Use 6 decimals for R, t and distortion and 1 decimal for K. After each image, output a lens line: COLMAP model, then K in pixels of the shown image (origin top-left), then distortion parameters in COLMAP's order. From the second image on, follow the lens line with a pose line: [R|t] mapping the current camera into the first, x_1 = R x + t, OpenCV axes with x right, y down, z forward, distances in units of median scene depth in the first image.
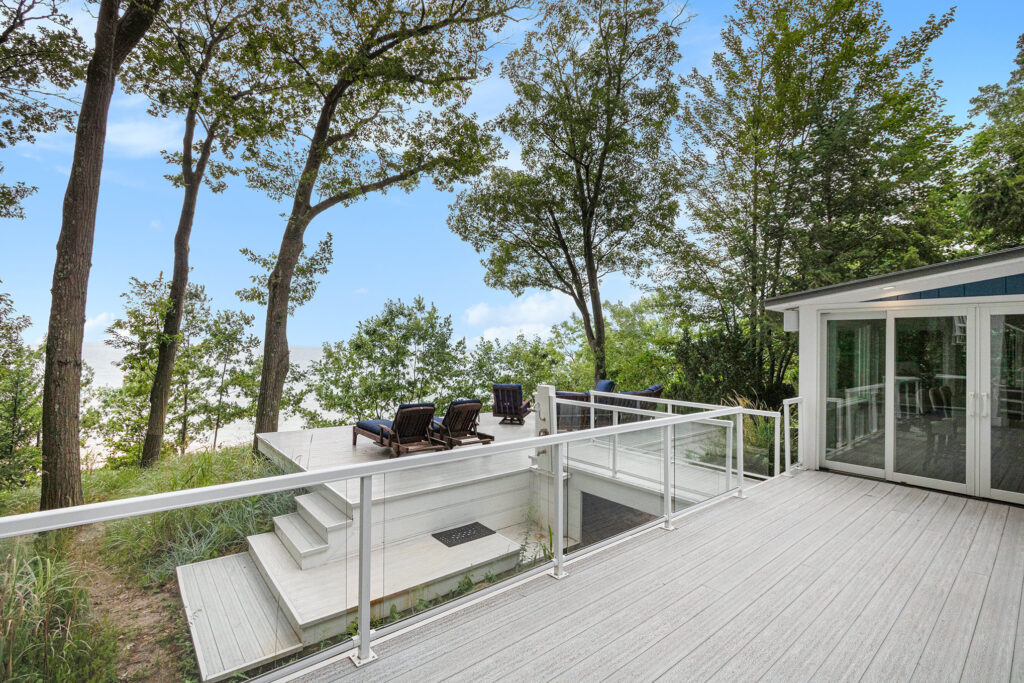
lens RADIAL K [[446.0, 0, 530.8], [0, 446.0, 347.3], [0, 0, 1]] dist [0.016539, 0.000584]
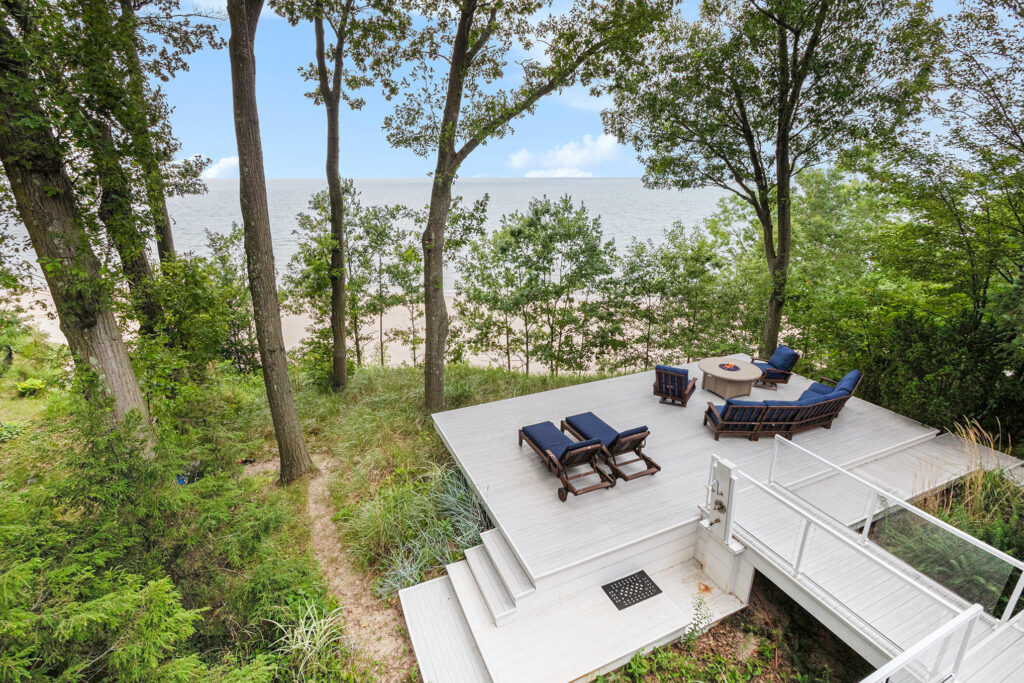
lens RADIAL K [[483.7, 0, 558.8], [0, 483.7, 342.1], [0, 0, 1]] dist [0.012609, 0.000117]
pose [[0.971333, 0.066717, -0.228171, -0.039912], [0.010681, 0.946594, 0.322252, -0.208416], [0.237485, -0.315451, 0.918745, 0.041487]]
